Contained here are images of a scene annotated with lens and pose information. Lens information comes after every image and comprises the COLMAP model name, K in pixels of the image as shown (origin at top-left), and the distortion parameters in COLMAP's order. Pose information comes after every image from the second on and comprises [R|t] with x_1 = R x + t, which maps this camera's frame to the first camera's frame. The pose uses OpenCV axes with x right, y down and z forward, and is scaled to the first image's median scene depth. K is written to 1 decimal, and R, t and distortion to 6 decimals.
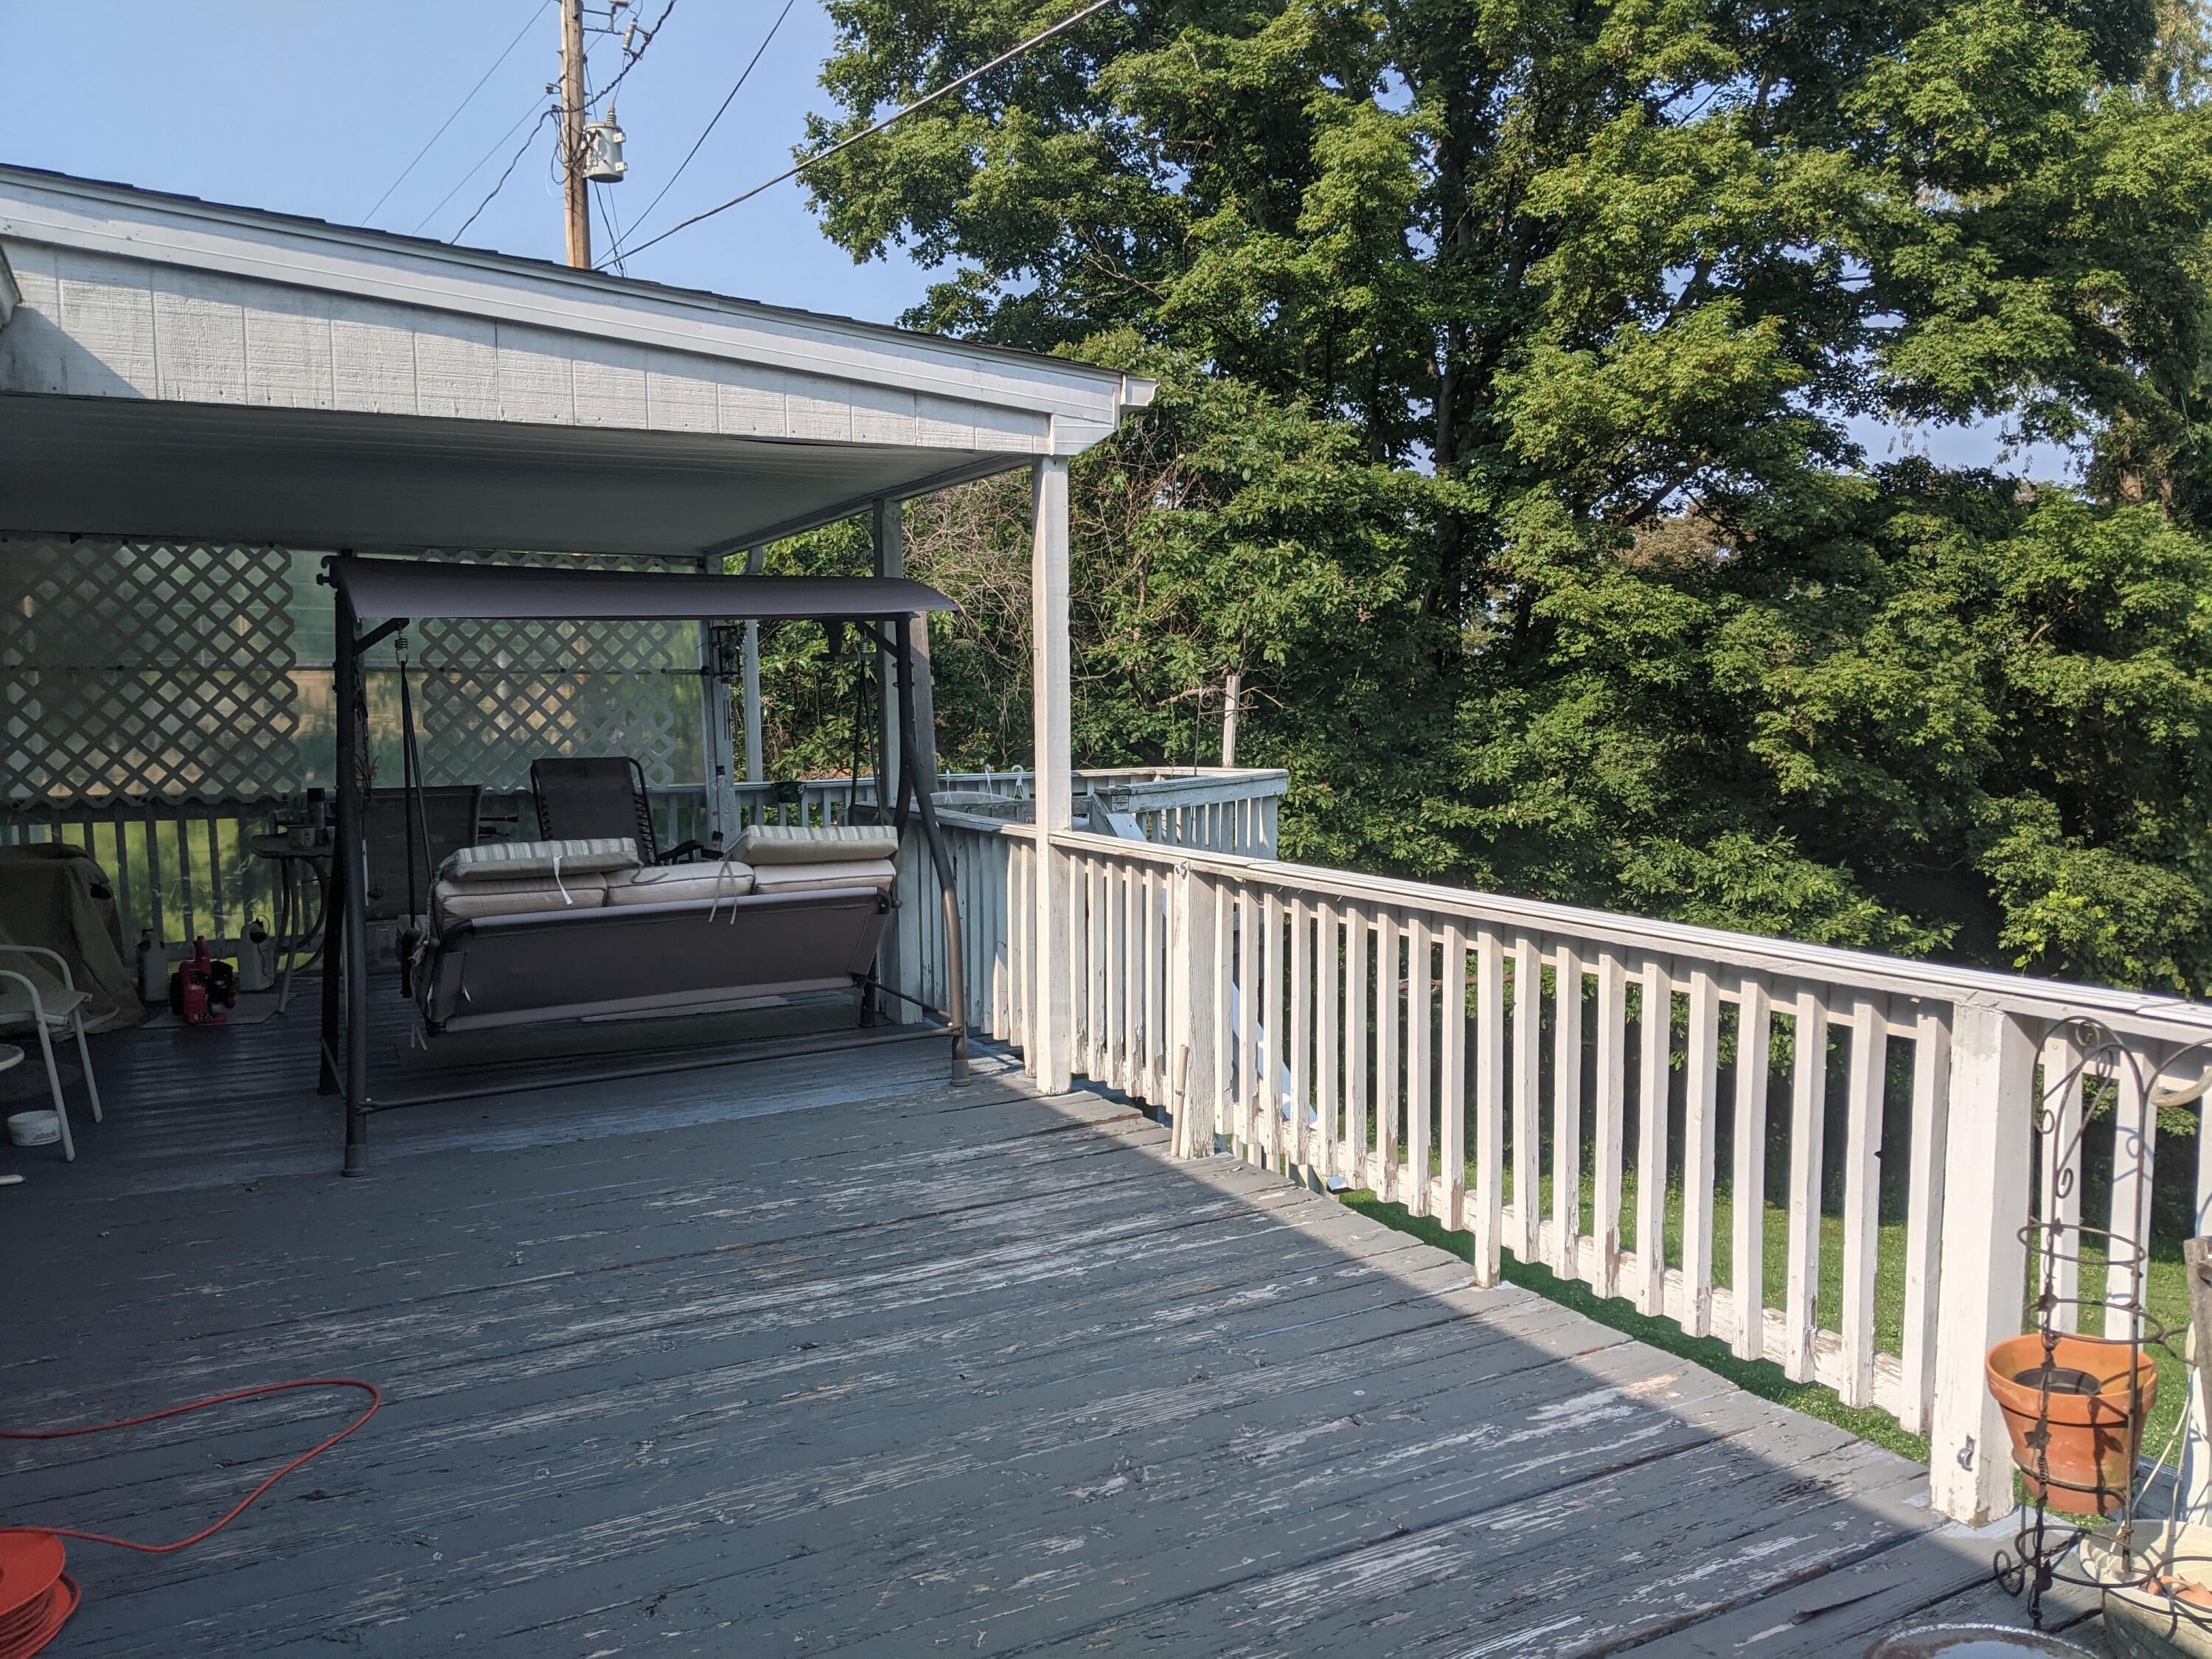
lens RADIAL K [[1733.4, 0, 1106.0], [0, 1733.4, 829.5], [0, 0, 1]] dist [0.064966, -0.114350]
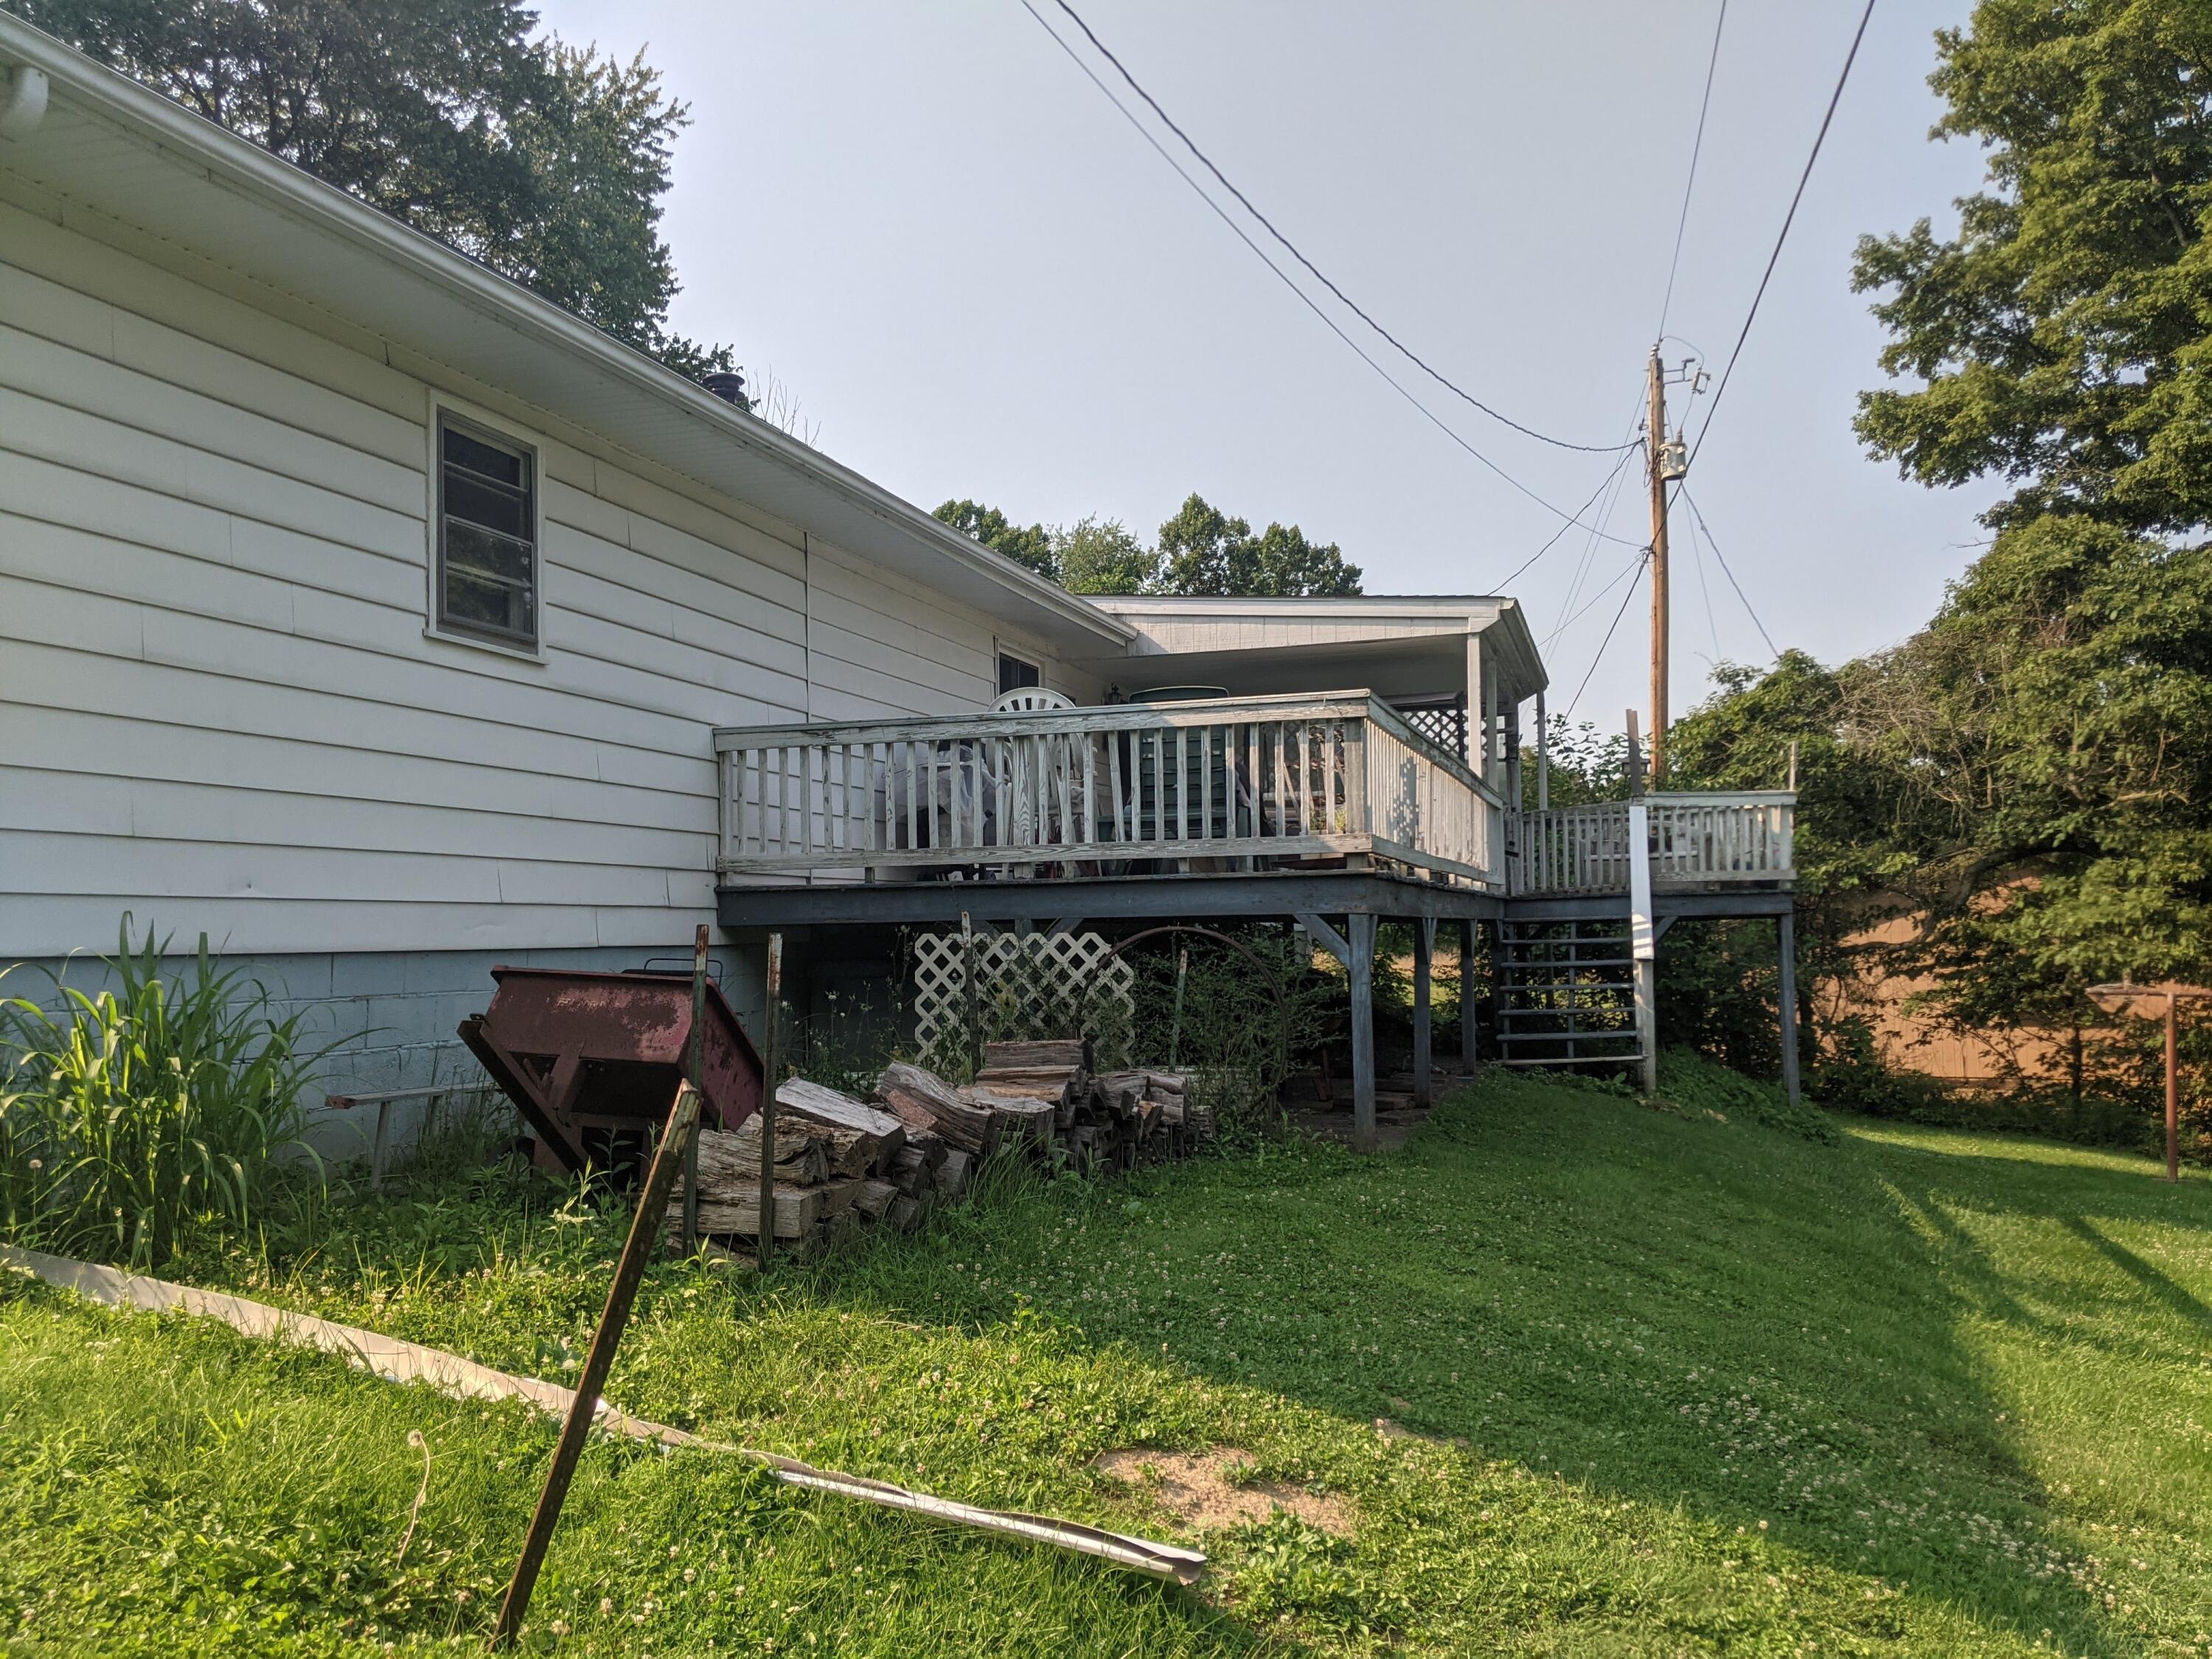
lens RADIAL K [[1733.4, 0, 1106.0], [0, 1733.4, 829.5], [0, 0, 1]] dist [0.064966, -0.114350]
pose [[0.700035, -0.046366, -0.712602, 0.418761], [-0.050126, 0.992238, -0.113802, 0.116037], [0.712347, 0.115385, 0.692277, -0.333159]]
